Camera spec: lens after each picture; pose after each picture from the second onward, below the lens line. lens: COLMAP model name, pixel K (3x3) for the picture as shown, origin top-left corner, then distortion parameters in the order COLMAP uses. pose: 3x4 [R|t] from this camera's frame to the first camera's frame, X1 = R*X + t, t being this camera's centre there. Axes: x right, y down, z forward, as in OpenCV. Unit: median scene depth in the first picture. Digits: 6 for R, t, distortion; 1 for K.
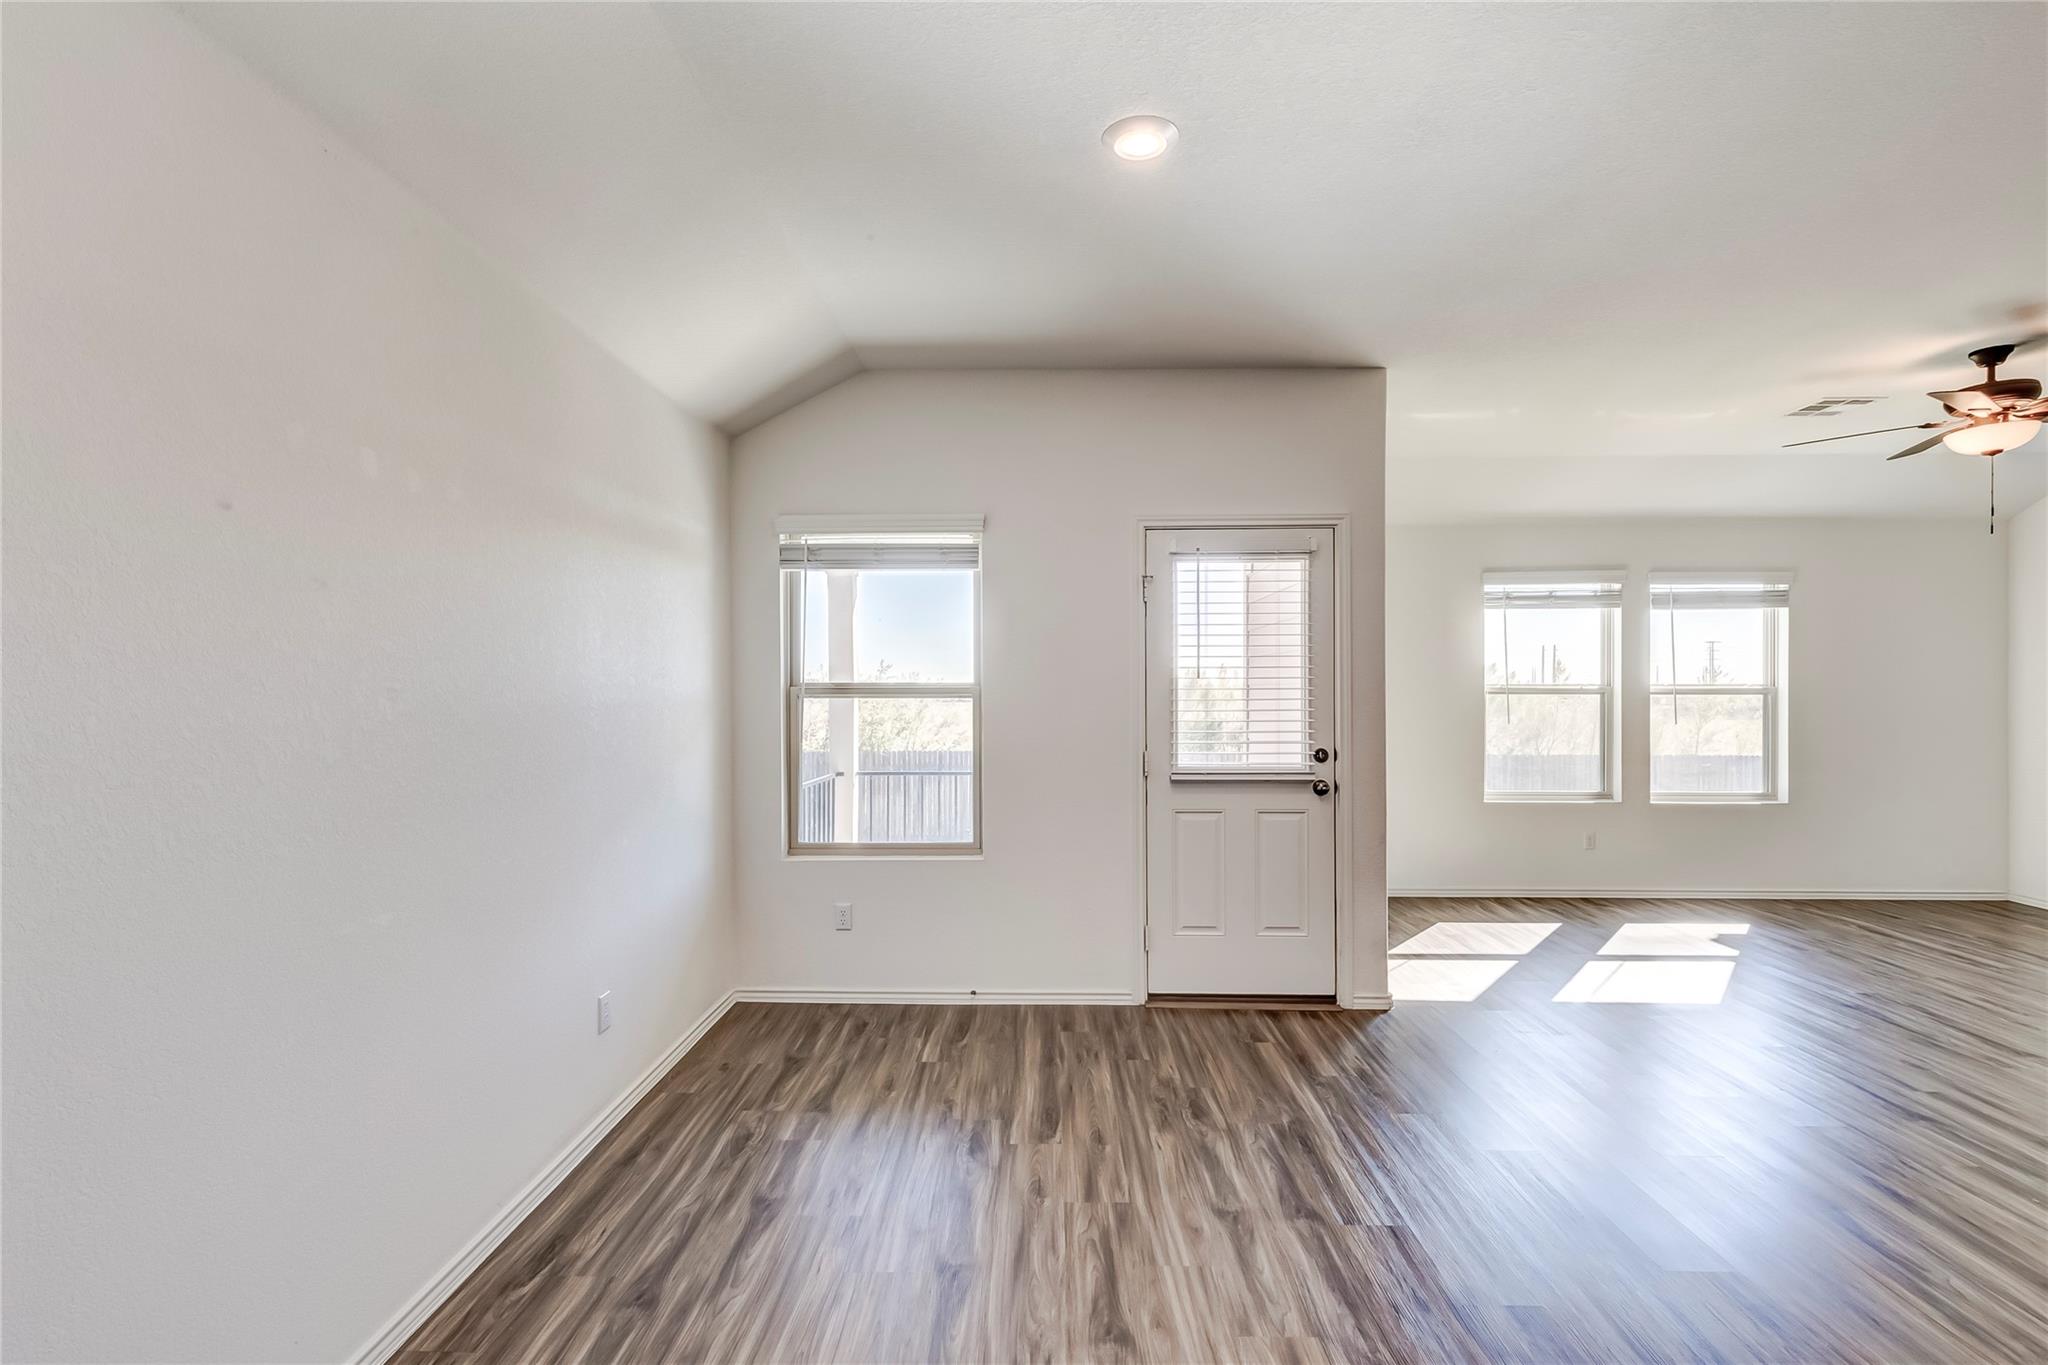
lens RADIAL K [[928.8, 0, 1023.9], [0, 928.8, 688.2], [0, 0, 1]] dist [0.004012, -0.000083]
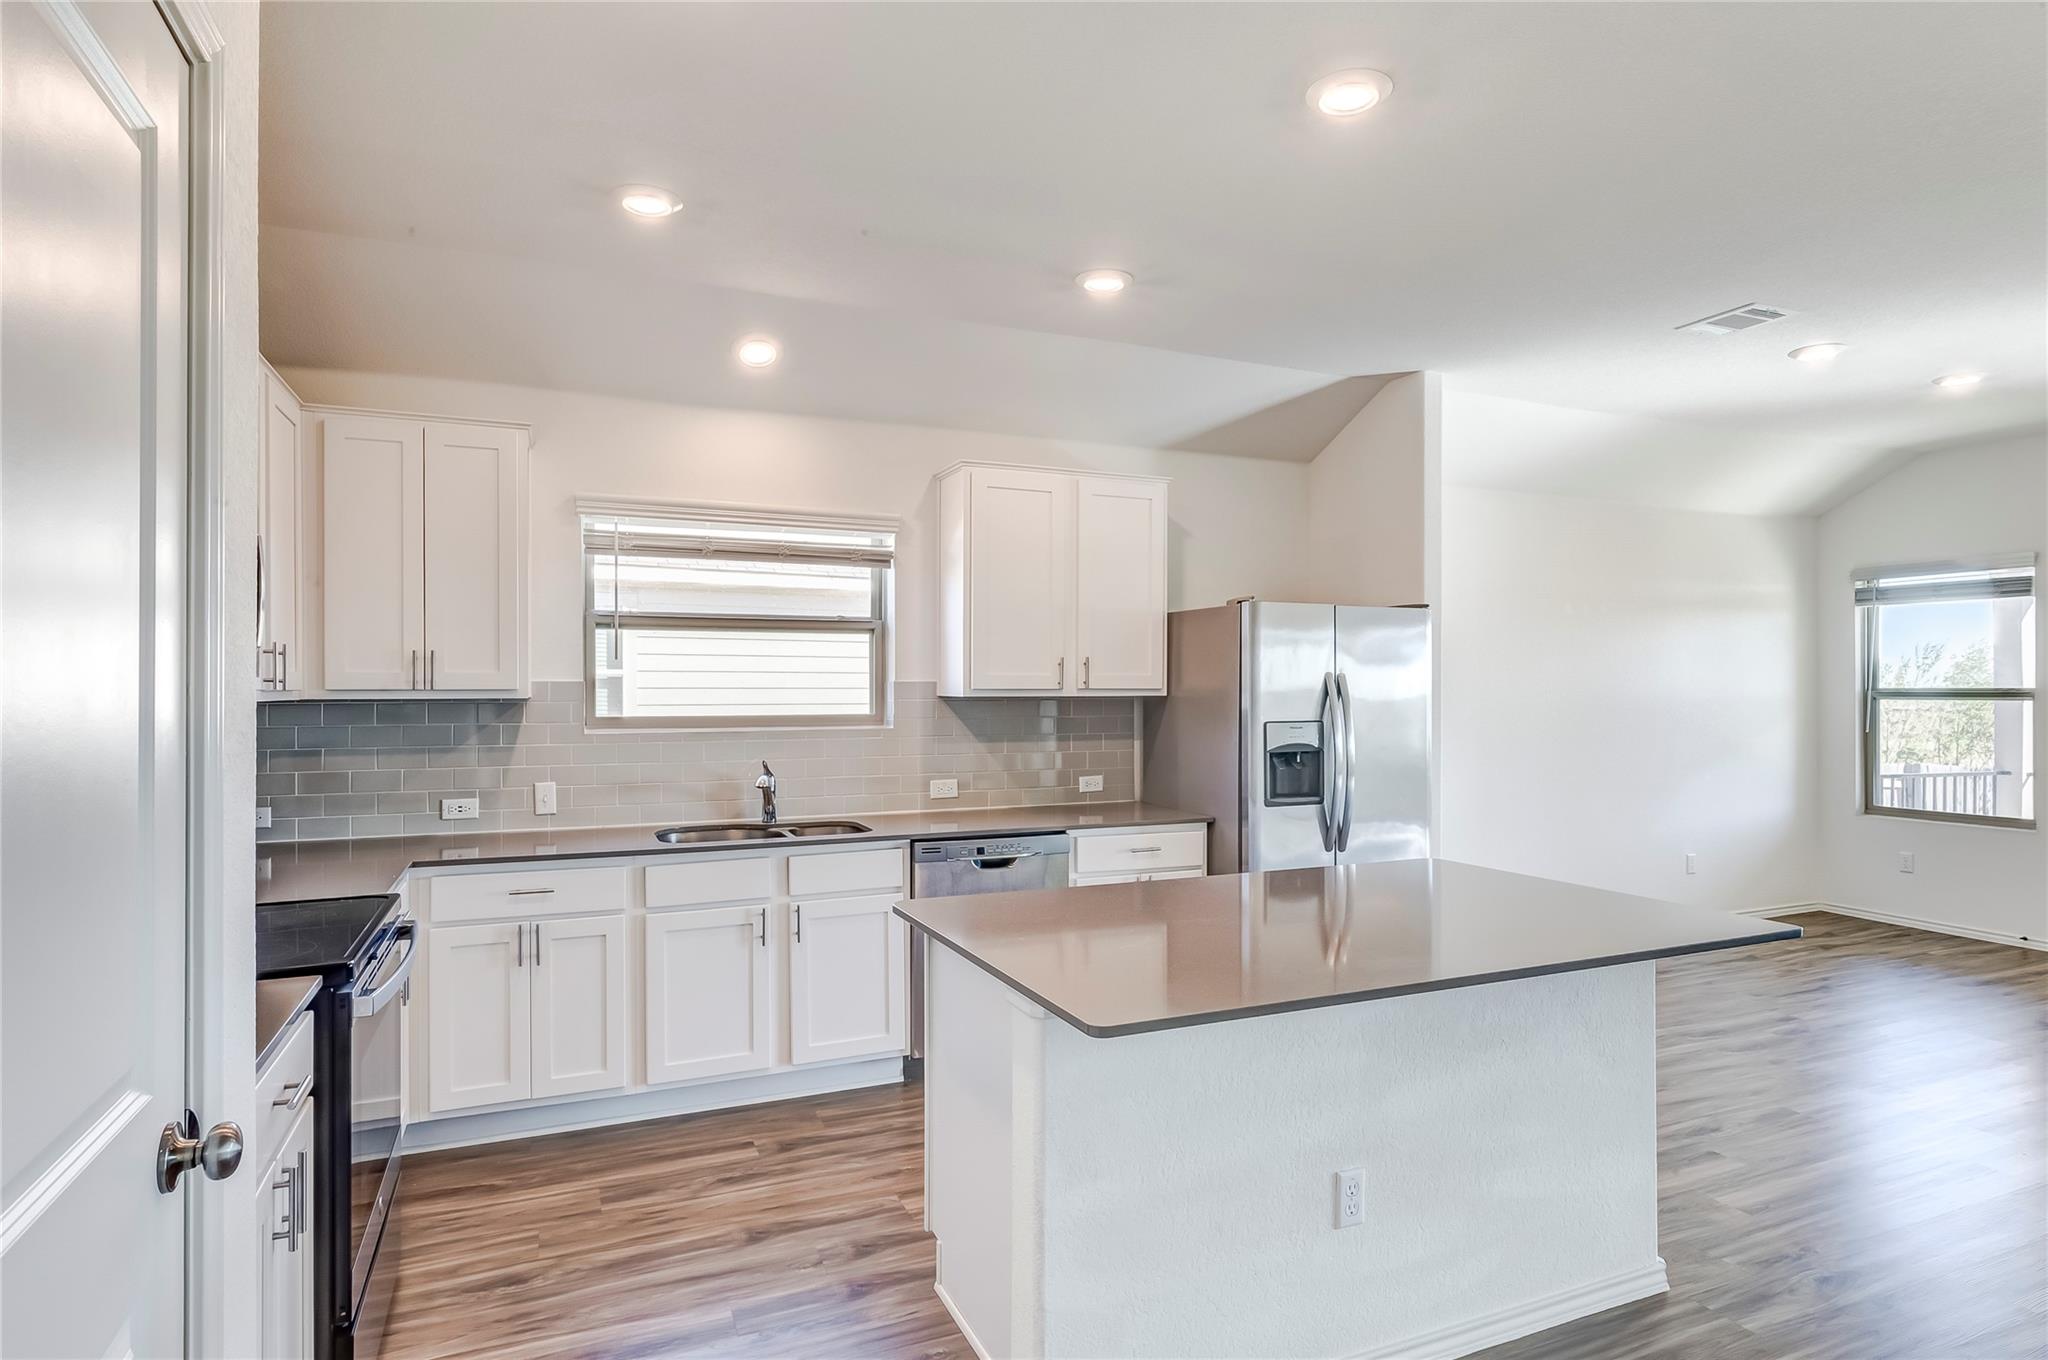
lens RADIAL K [[1094.5, 0, 1022.7], [0, 1094.5, 687.0], [0, 0, 1]] dist [-0.000913, -0.000050]
pose [[0.411940, -0.000244, -0.911211, 0.719035], [-0.003616, 0.999992, -0.001903, -0.000015], [0.911204, 0.004079, 0.411936, -0.815017]]
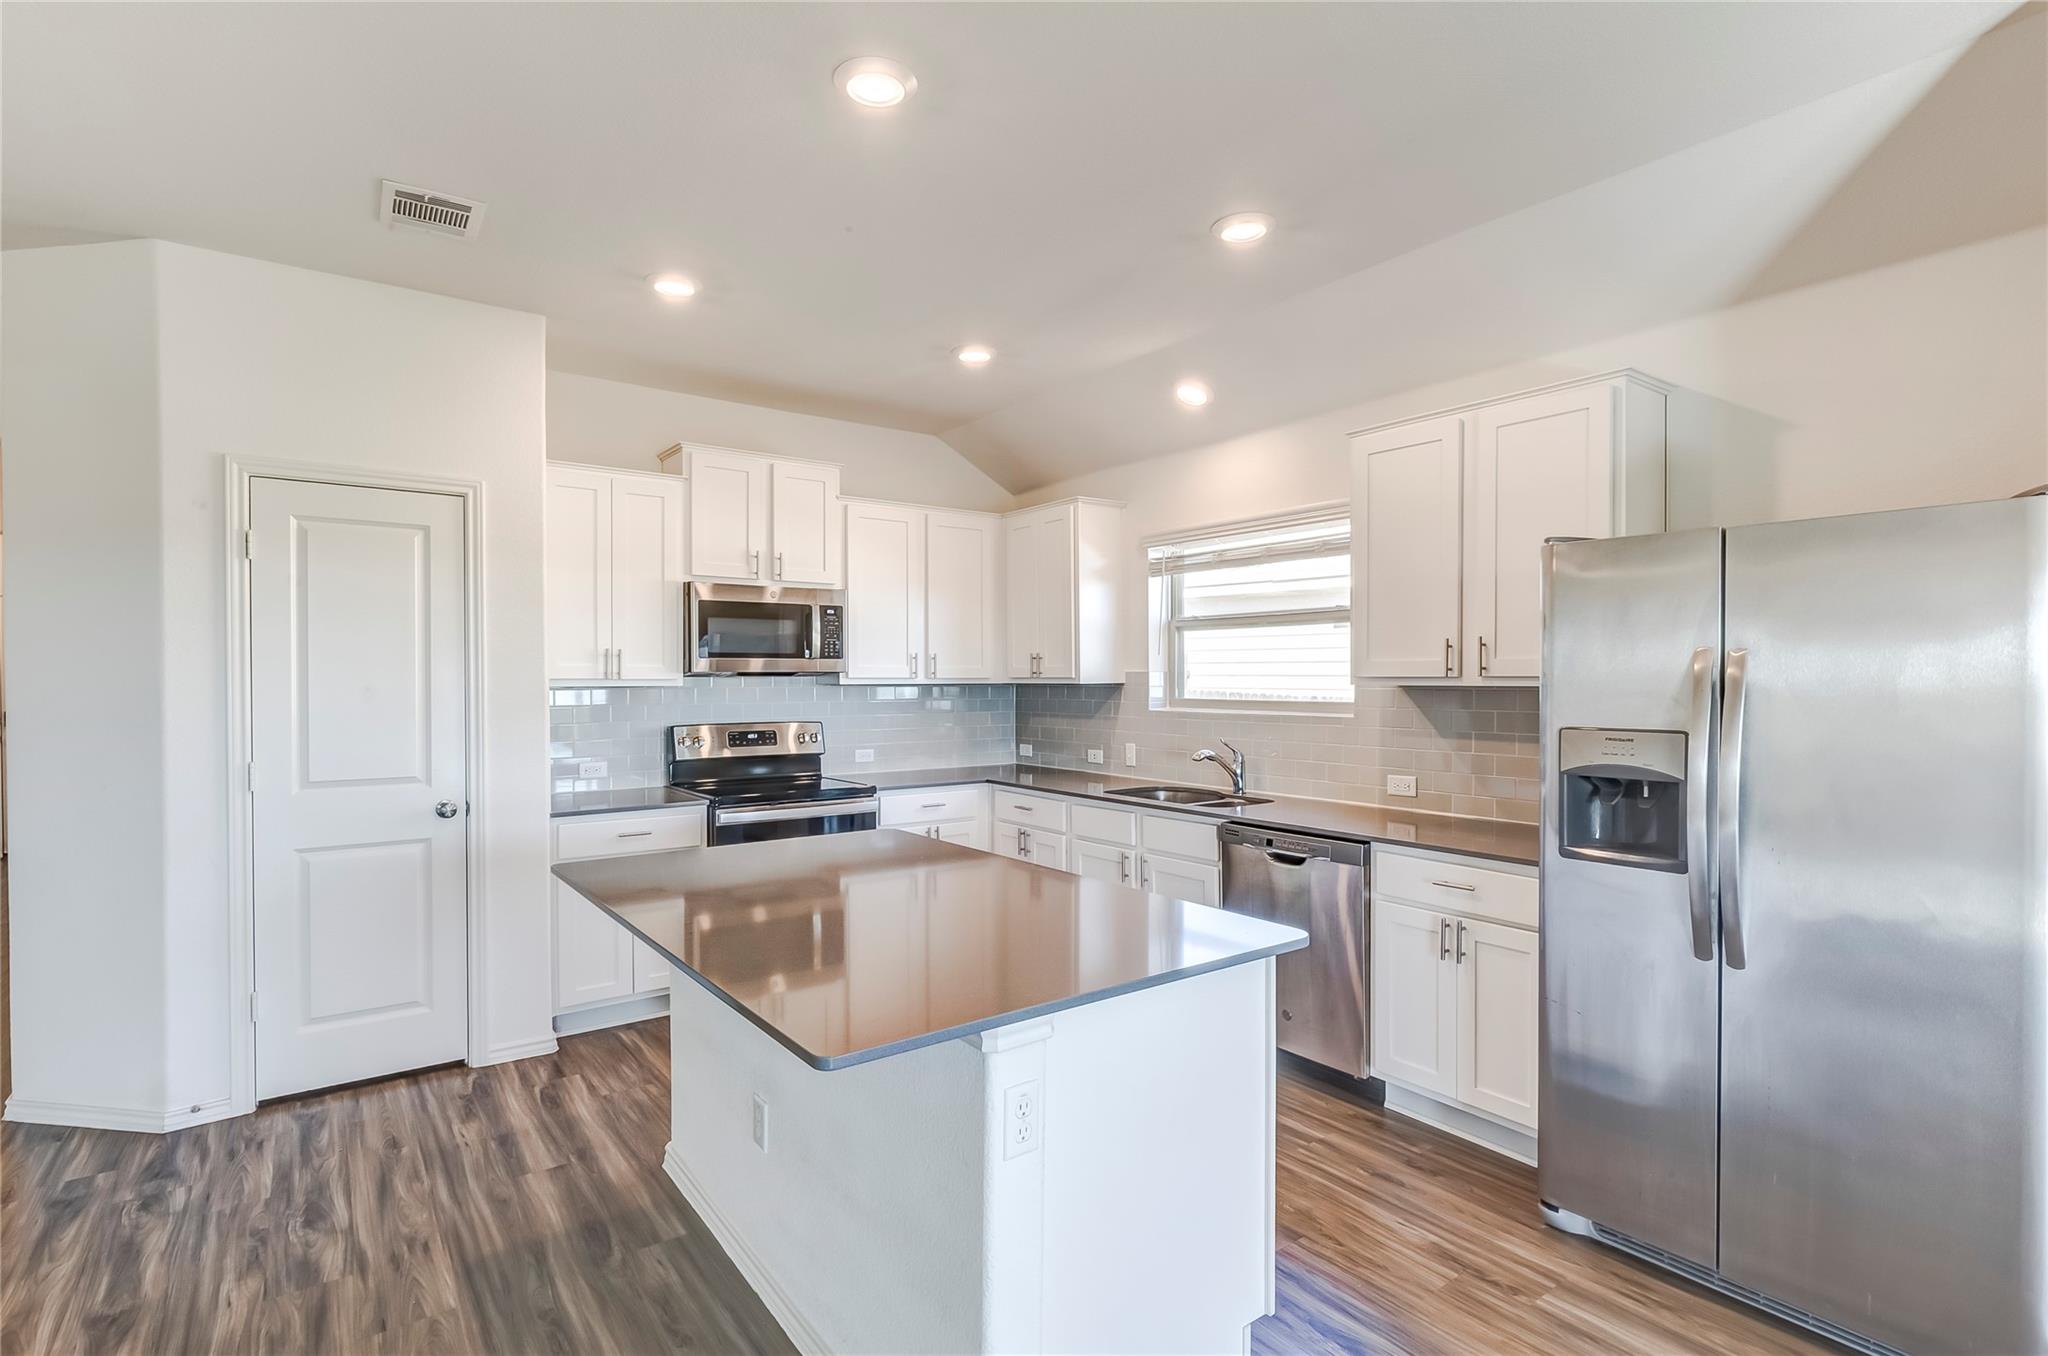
lens RADIAL K [[974.8, 0, 1011.6], [0, 974.8, 685.1], [0, 0, 1]] dist [0.000468, 0.000308]
pose [[-0.798658, 0.007994, -0.601732, 0.510234], [0.000464, 0.999920, 0.012669, -0.003923], [0.601785, 0.009839, -0.798598, 0.080080]]
